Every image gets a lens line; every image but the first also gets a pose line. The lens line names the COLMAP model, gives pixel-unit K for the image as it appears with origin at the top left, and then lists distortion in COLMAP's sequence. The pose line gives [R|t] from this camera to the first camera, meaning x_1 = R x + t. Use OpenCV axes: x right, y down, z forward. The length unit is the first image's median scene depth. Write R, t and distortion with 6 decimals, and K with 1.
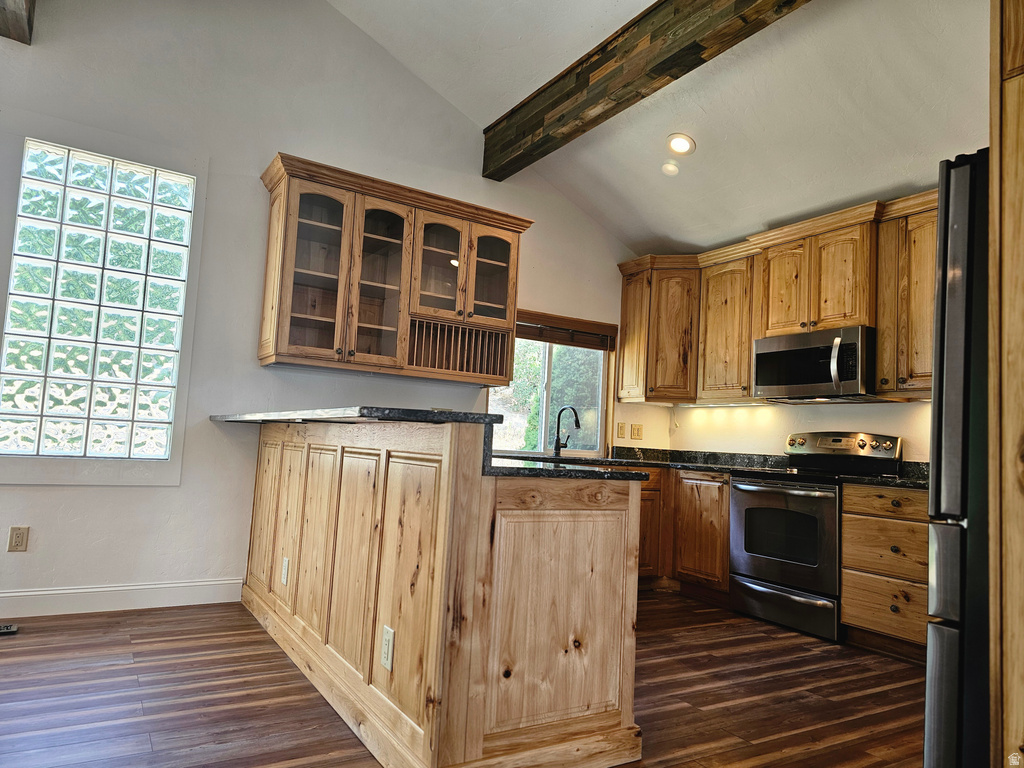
lens RADIAL K [[683.2, 0, 516.5], [0, 683.2, 392.3], [0, 0, 1]] dist [0.067610, -0.063536]
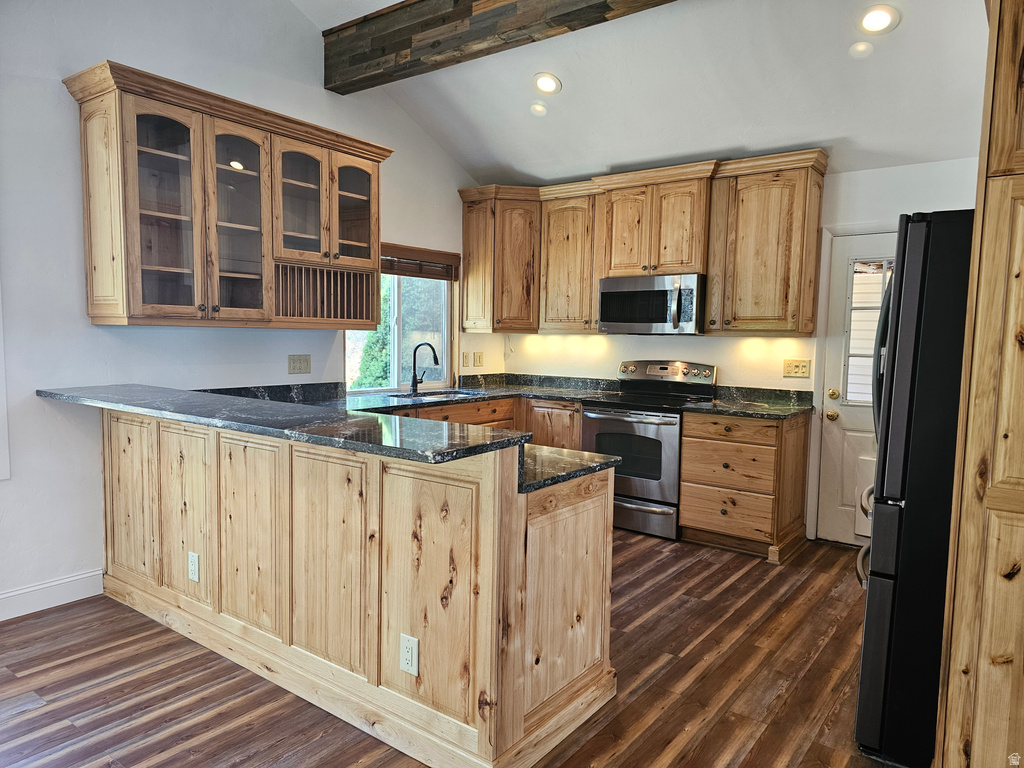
lens RADIAL K [[682.1, 0, 511.8], [0, 682.1, 392.1], [0, 0, 1]] dist [0.068606, -0.067417]
pose [[0.930563, -0.067777, 0.359805, -0.215418], [0.002569, 0.983901, 0.178695, -0.109537], [-0.366124, -0.165362, 0.915756, 0.038666]]
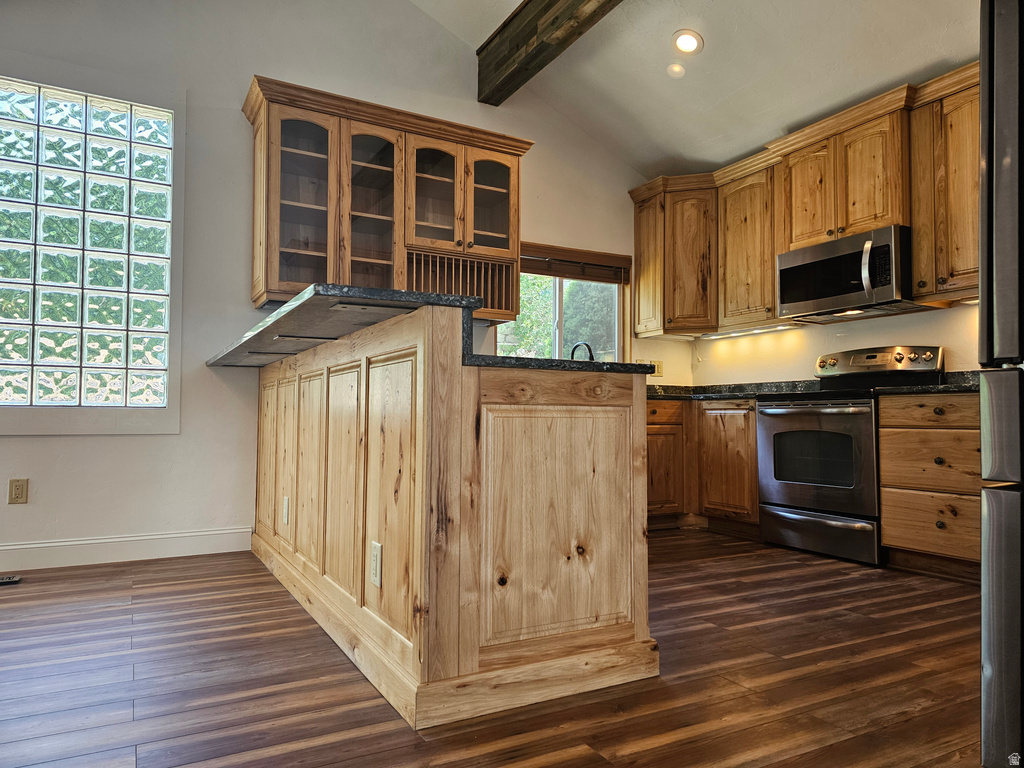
lens RADIAL K [[682.1, 0, 511.8], [0, 682.1, 392.1], [0, 0, 1]] dist [0.068606, -0.067417]
pose [[0.997455, -0.051315, -0.049497, 0.028766], [0.053098, 0.997961, 0.035405, 0.065728], [0.047579, -0.037943, 0.998147, 0.055938]]
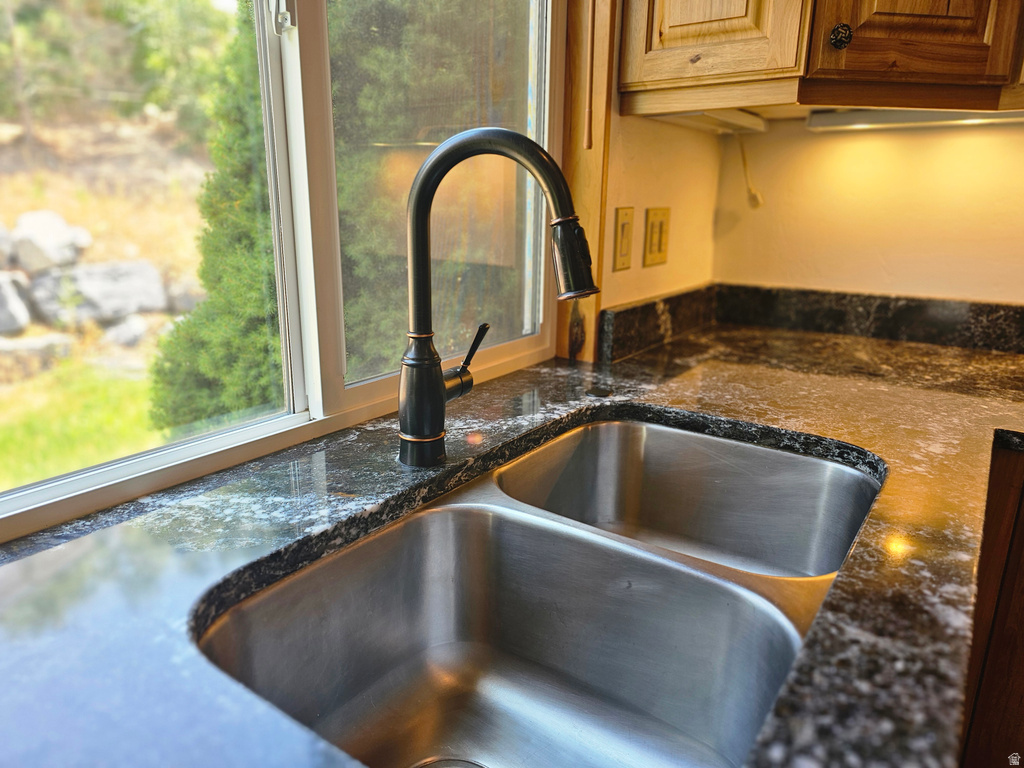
lens RADIAL K [[682.1, 0, 511.8], [0, 682.1, 392.1], [0, 0, 1]] dist [0.068606, -0.067417]
pose [[0.918850, -0.149465, 0.365205, 0.029244], [0.008240, 0.932557, 0.360928, 0.025031], [-0.394521, -0.328630, 0.858112, 1.105450]]
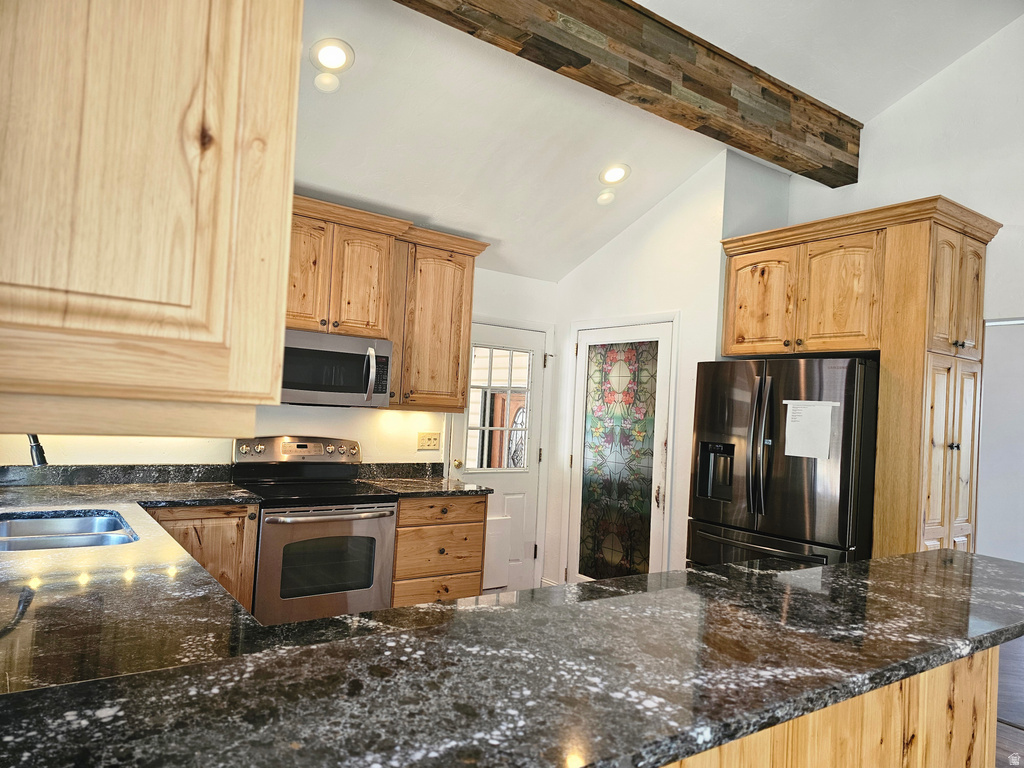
lens RADIAL K [[682.1, 0, 511.8], [0, 682.1, 392.1], [0, 0, 1]] dist [0.068606, -0.067417]
pose [[-0.065295, -0.030754, 0.997392, -0.529445], [-0.136888, 0.990352, 0.021576, -0.068222], [-0.988432, -0.135122, -0.068875, 0.898279]]
